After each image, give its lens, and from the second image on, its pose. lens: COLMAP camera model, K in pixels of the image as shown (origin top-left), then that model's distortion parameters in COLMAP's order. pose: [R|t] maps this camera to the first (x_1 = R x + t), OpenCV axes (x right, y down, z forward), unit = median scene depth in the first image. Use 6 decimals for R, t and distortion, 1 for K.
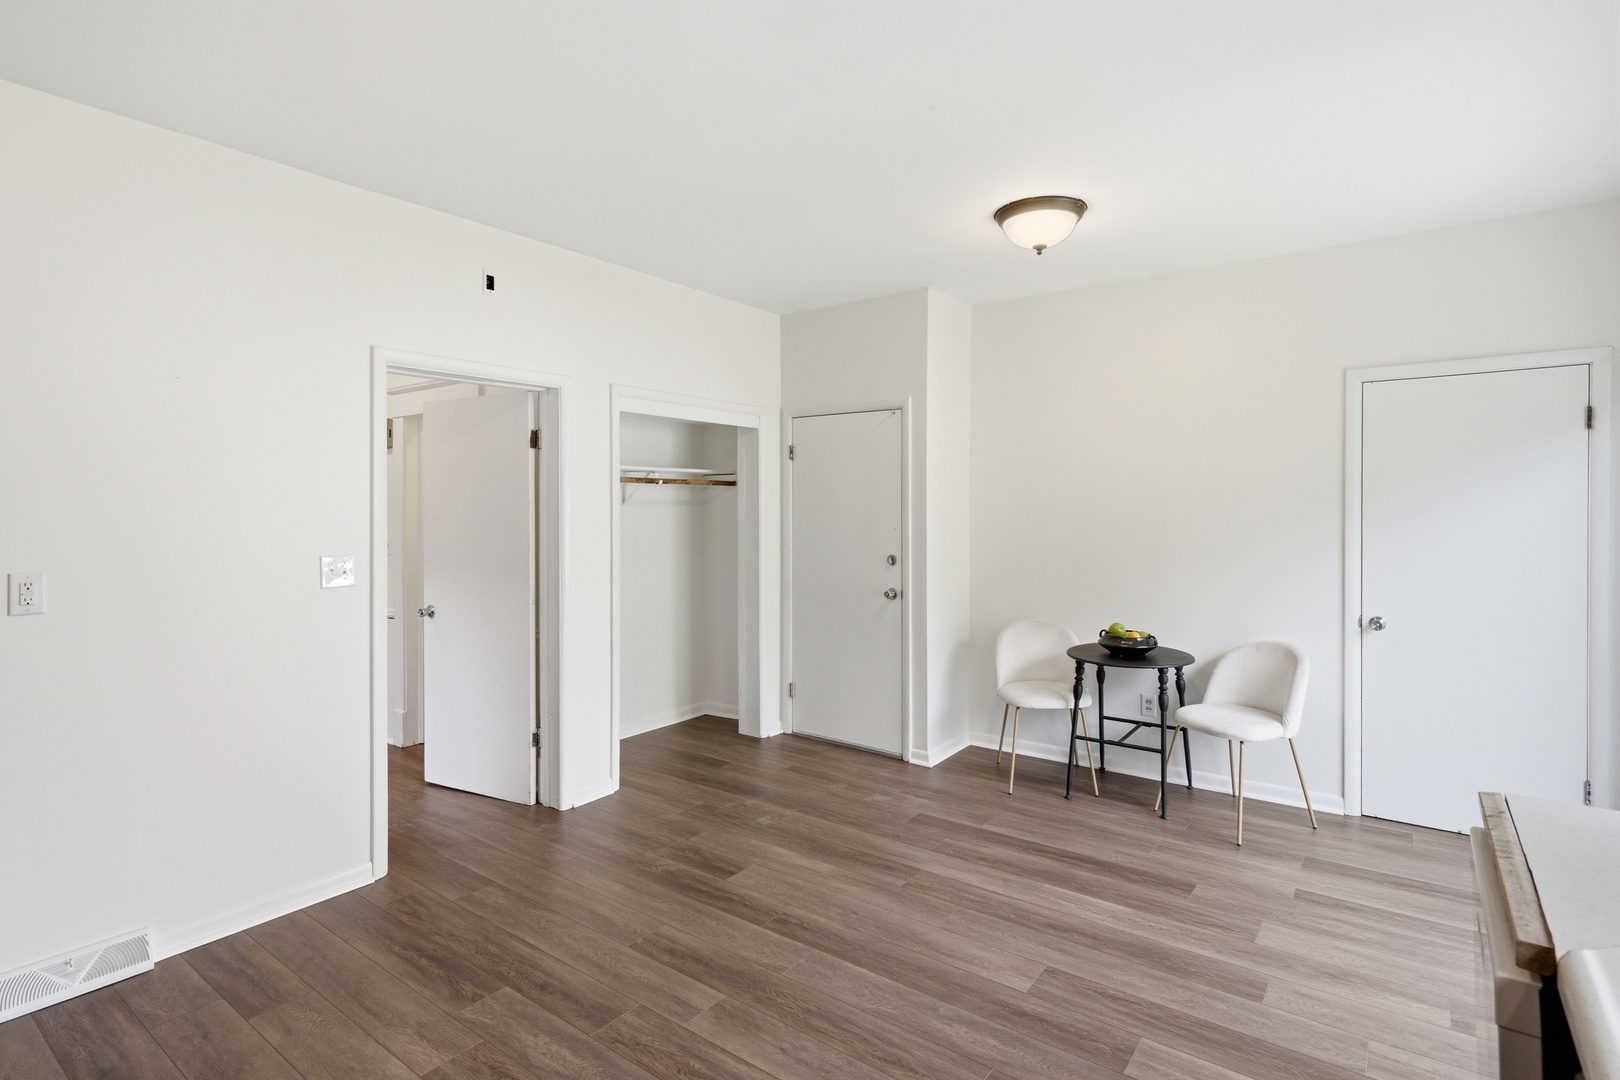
lens RADIAL K [[798.7, 0, 810.7], [0, 798.7, 527.4], [0, 0, 1]] dist [0.000543, 0.000071]
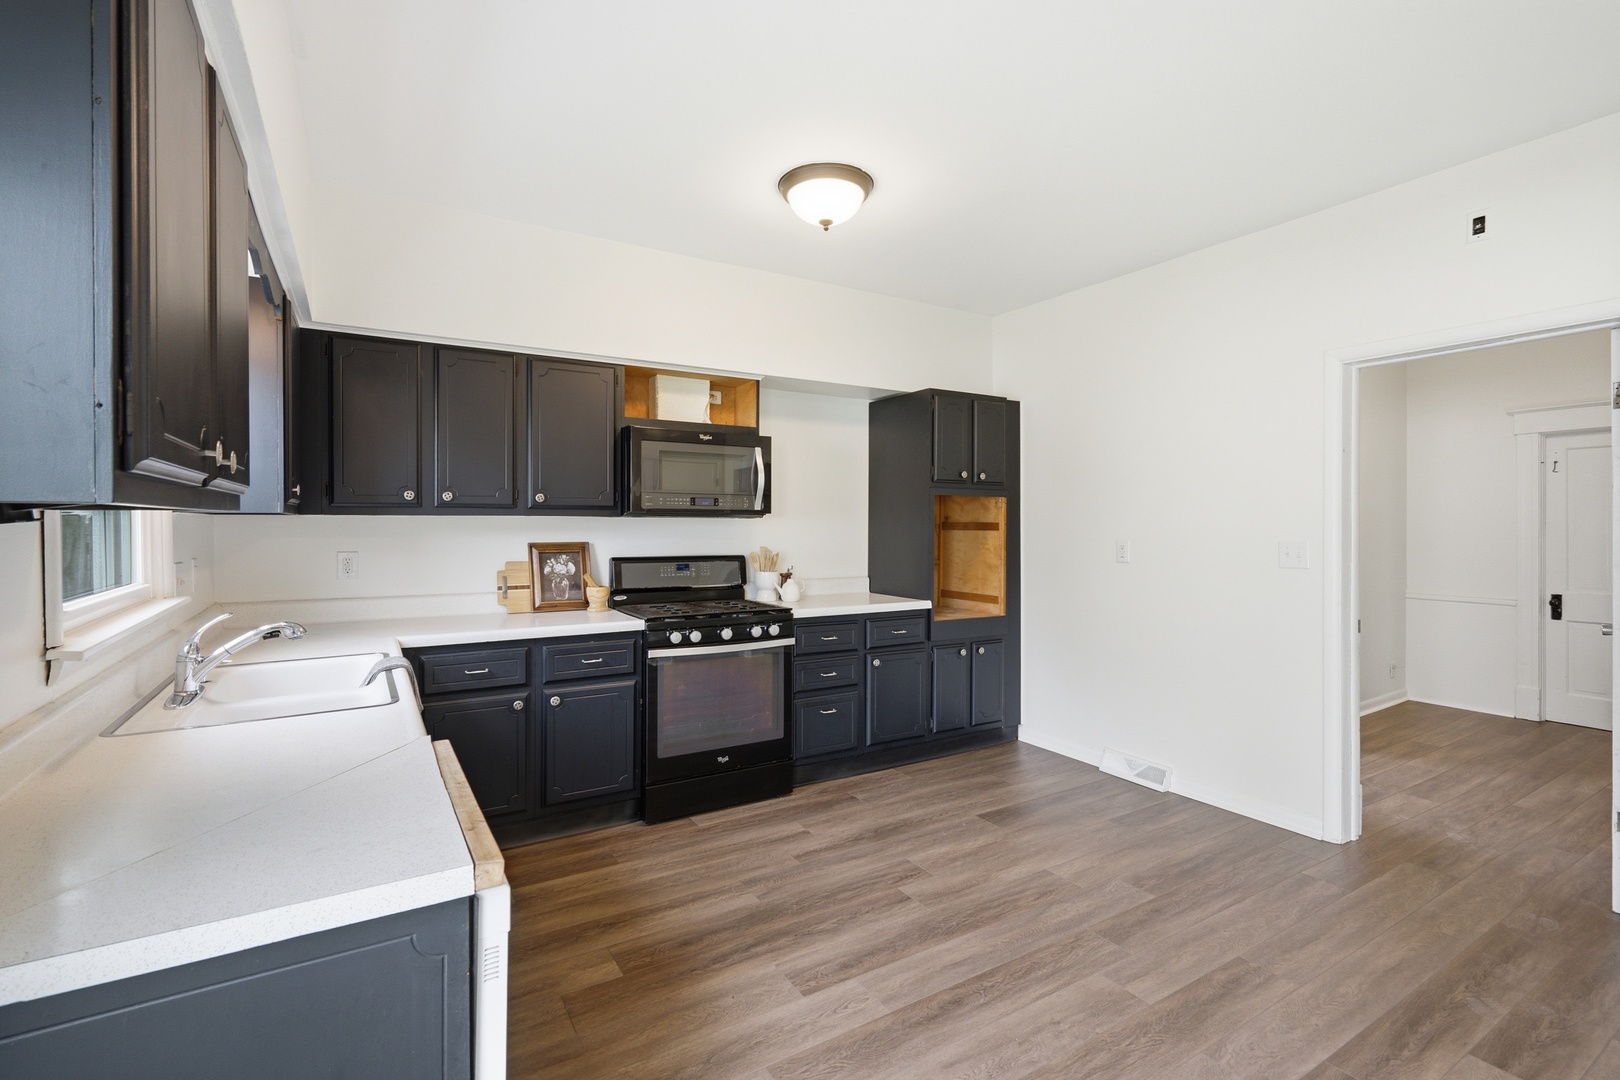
lens RADIAL K [[737.6, 0, 811.5], [0, 737.6, 531.9], [0, 0, 1]] dist [0.004987, -0.002004]
pose [[-0.373074, 0.012213, -0.927721, 0.831928], [-0.014191, 0.999721, 0.018868, 0.015002], [0.927693, 0.020205, -0.372796, 0.922762]]
